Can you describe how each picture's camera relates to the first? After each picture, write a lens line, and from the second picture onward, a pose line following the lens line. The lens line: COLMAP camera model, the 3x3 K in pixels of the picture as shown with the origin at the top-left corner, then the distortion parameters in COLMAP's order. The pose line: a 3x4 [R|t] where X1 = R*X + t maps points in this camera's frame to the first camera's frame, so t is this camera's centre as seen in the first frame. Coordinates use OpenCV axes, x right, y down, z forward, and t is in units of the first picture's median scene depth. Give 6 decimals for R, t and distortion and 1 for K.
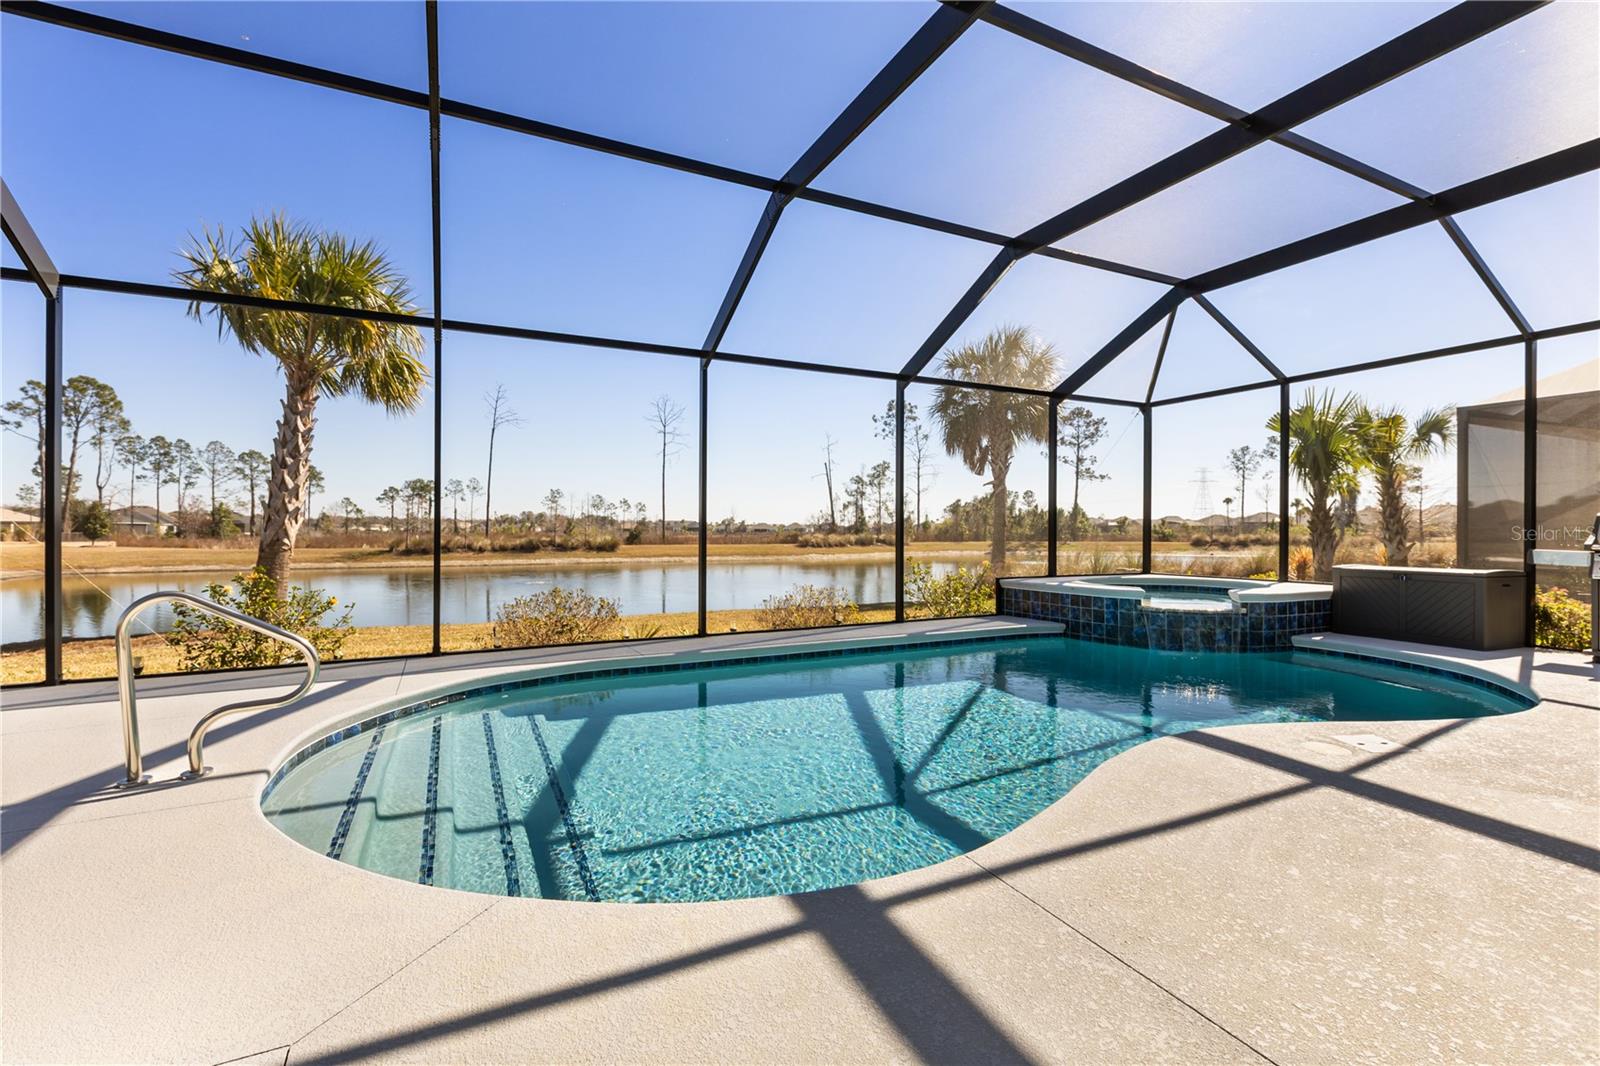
lens RADIAL K [[704.7, 0, 803.5], [0, 704.7, 536.1], [0, 0, 1]] dist [-0.003663, 0.000975]
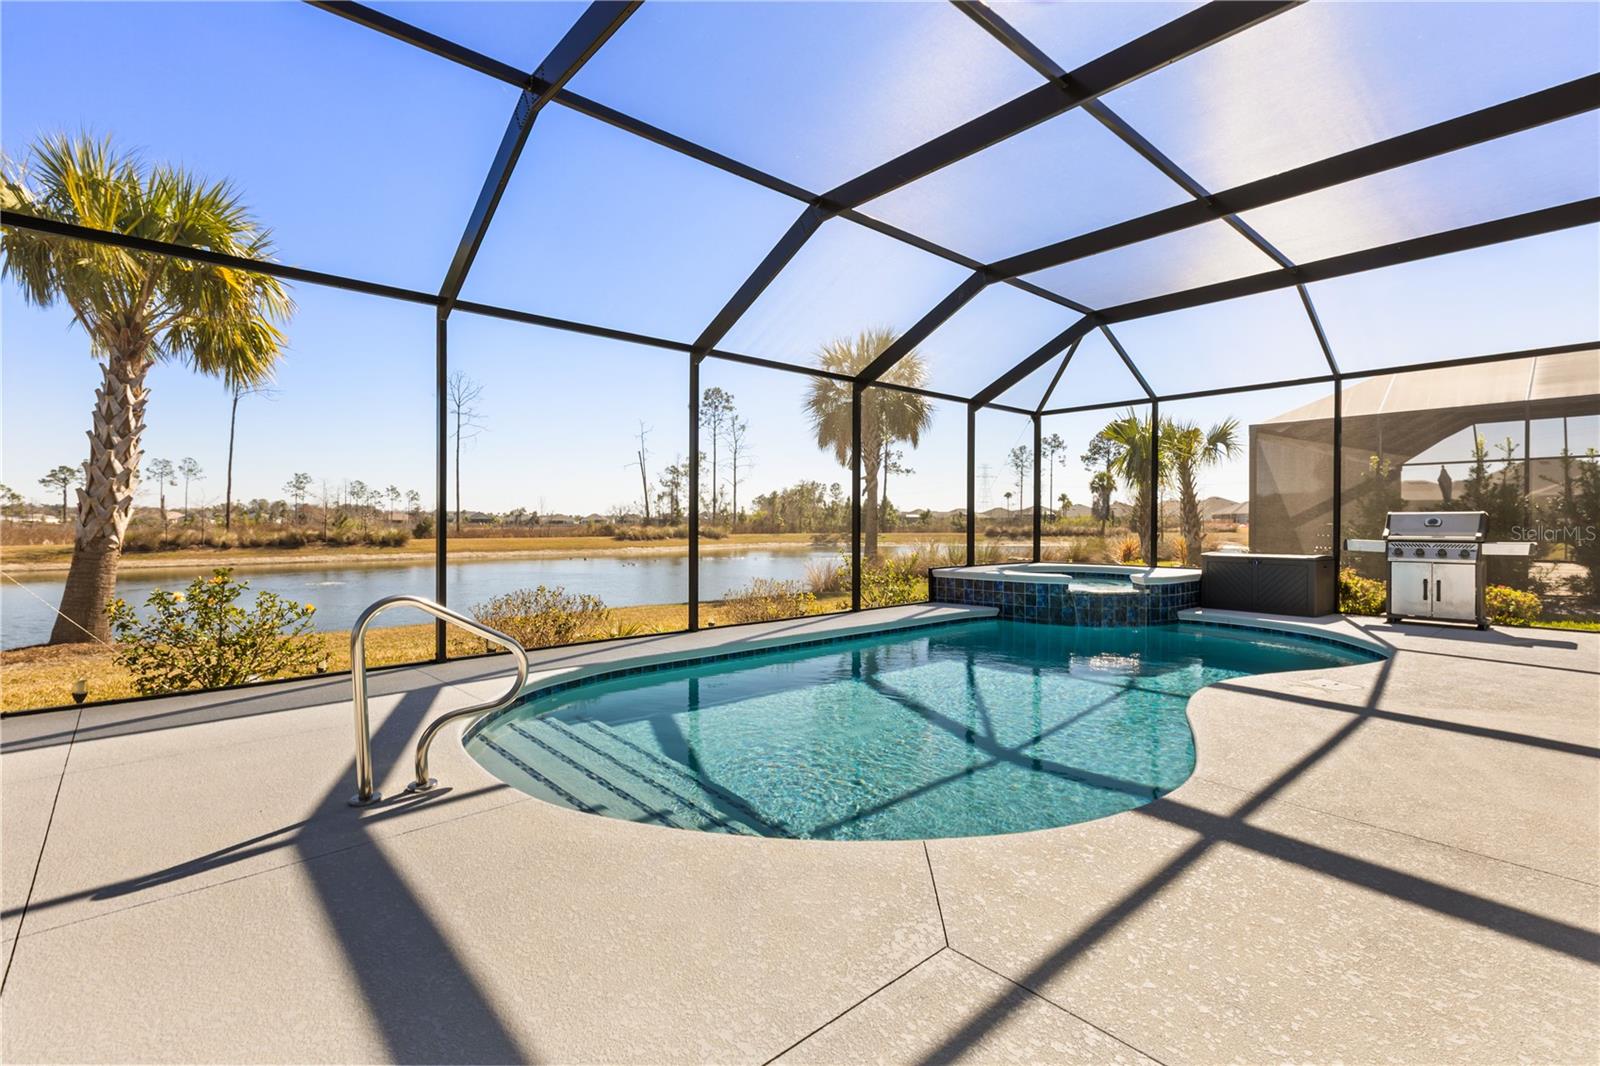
lens RADIAL K [[726.5, 0, 800.5], [0, 726.5, 531.5], [0, 0, 1]] dist [-0.003483, 0.003314]
pose [[0.962846, -0.003617, 0.270025, -0.059373], [0.002231, 0.999983, 0.005436, -0.001022], [-0.270040, -0.004632, 0.962838, -0.007540]]
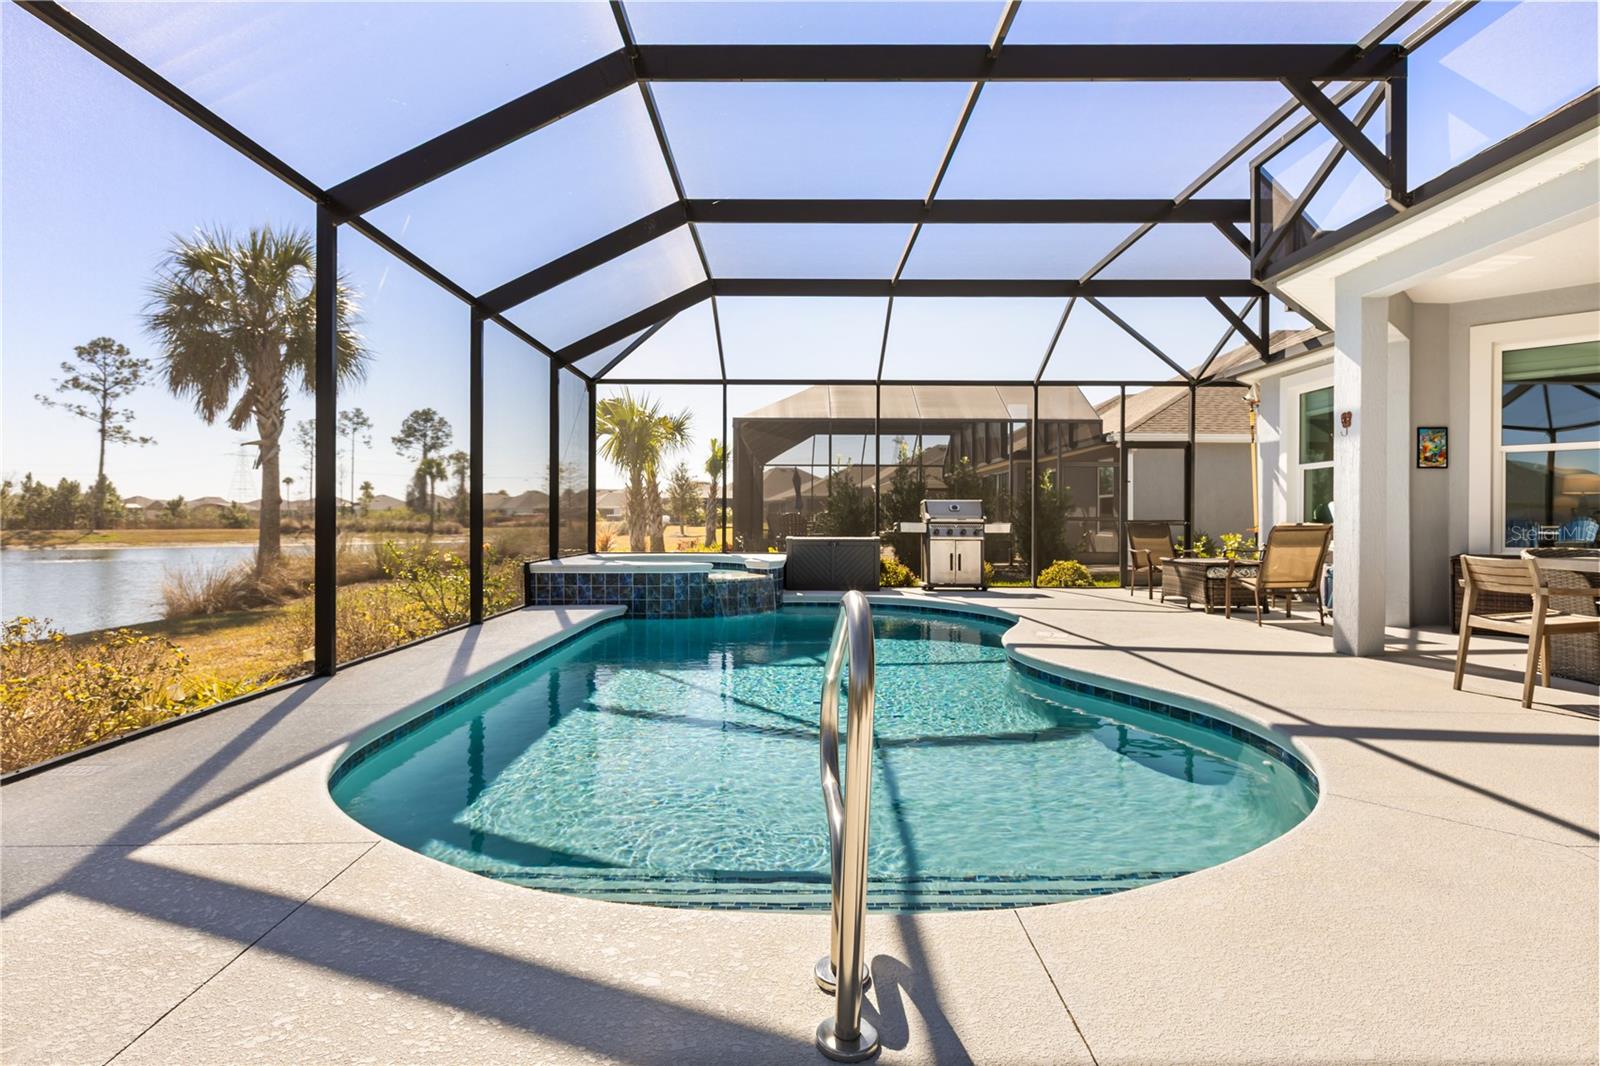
lens RADIAL K [[829.8, 0, 788.4], [0, 829.8, 519.5], [0, 0, 1]] dist [0.003398, 0.000774]
pose [[0.439948, 0.000654, 0.898023, -0.129467], [0.003107, 0.999993, -0.002251, 0.002956], [-0.898018, 0.003781, 0.439942, 0.075174]]
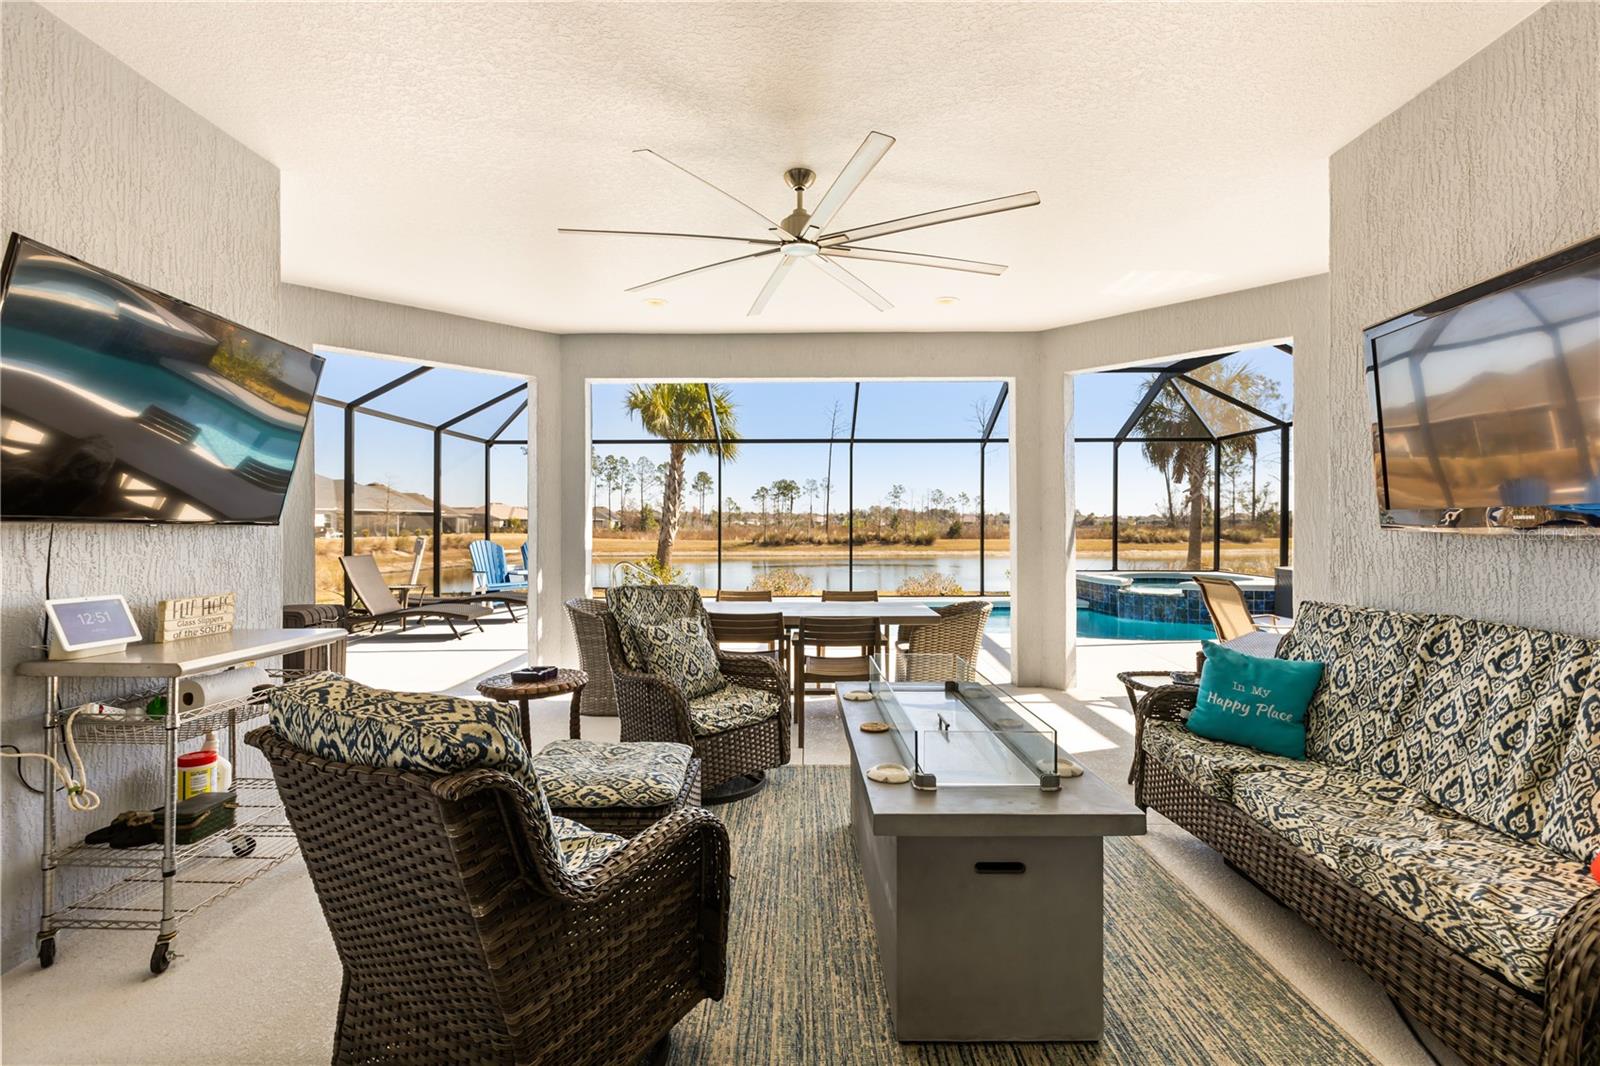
lens RADIAL K [[726.5, 0, 806.0], [0, 726.5, 527.9], [0, 0, 1]] dist [-0.003483, 0.003314]
pose [[0.888451, 0.000996, -0.458971, 0.131257], [-0.001468, 0.999999, -0.000672, -0.007055], [0.458969, 0.001271, 0.888451, -0.151895]]
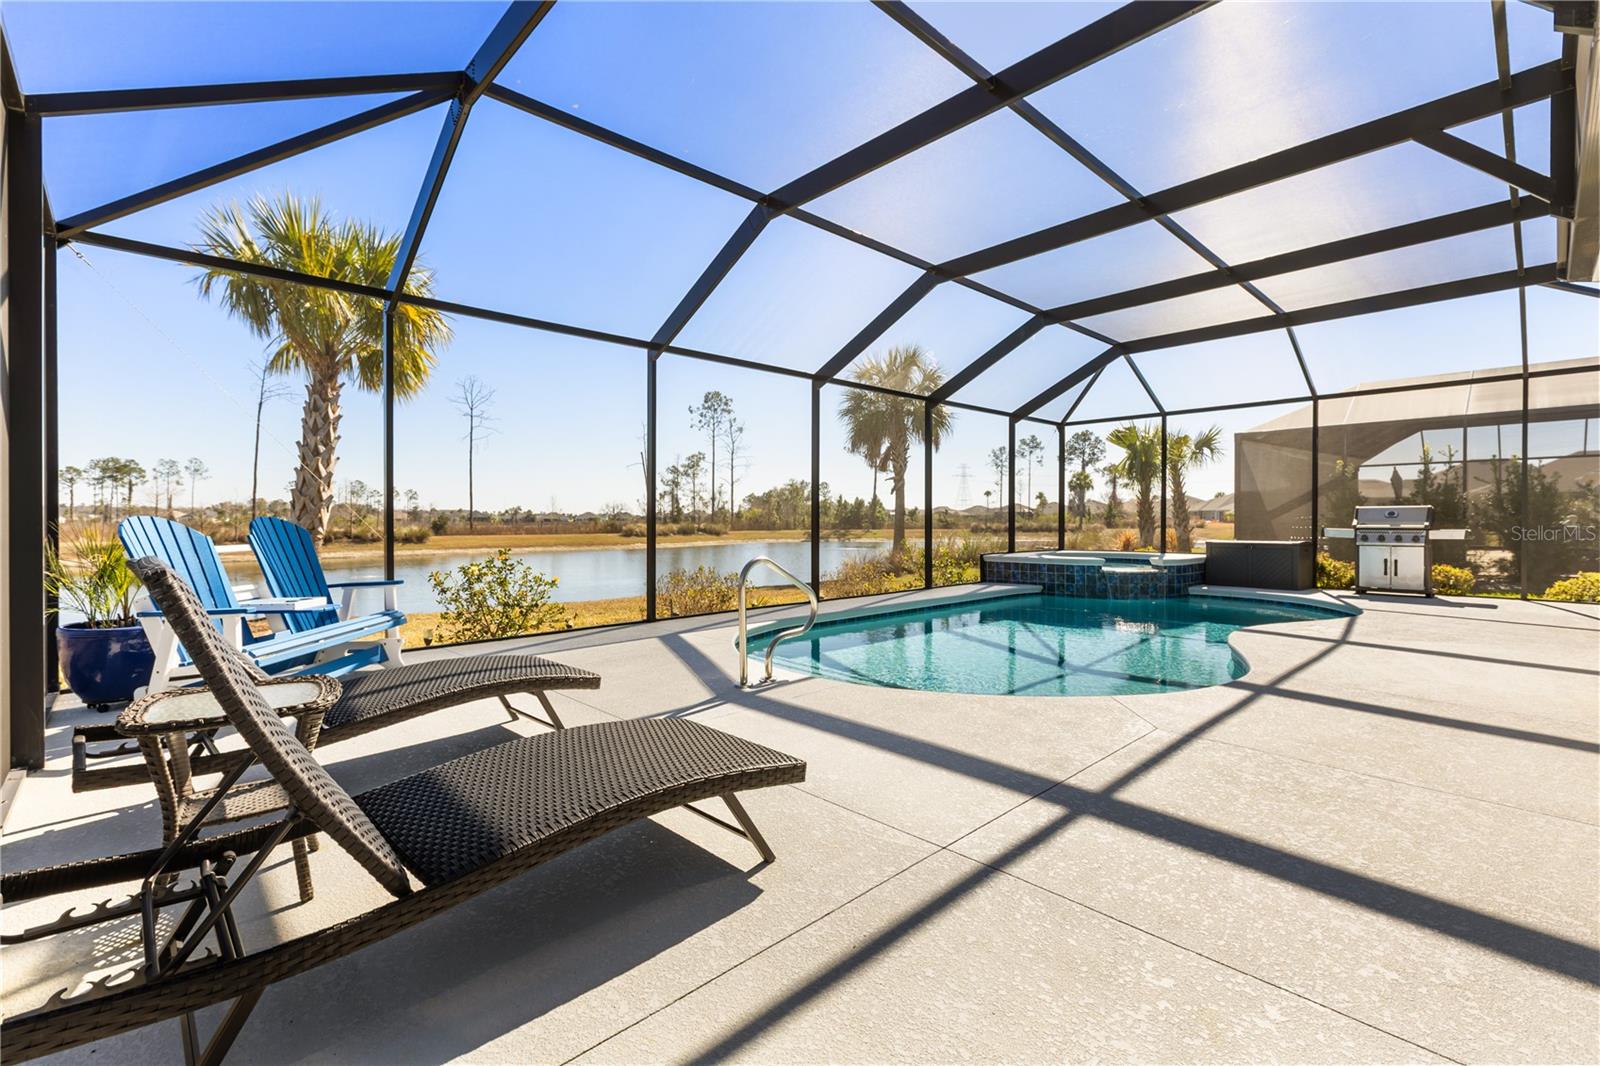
lens RADIAL K [[704.7, 0, 800.7], [0, 704.7, 527.9], [0, 0, 1]] dist [-0.003663, 0.000975]
pose [[0.955859, -0.005737, 0.293770, -0.115666], [0.004781, 0.999981, 0.003974, 0.001079], [-0.293787, -0.002394, 0.955868, -0.041508]]
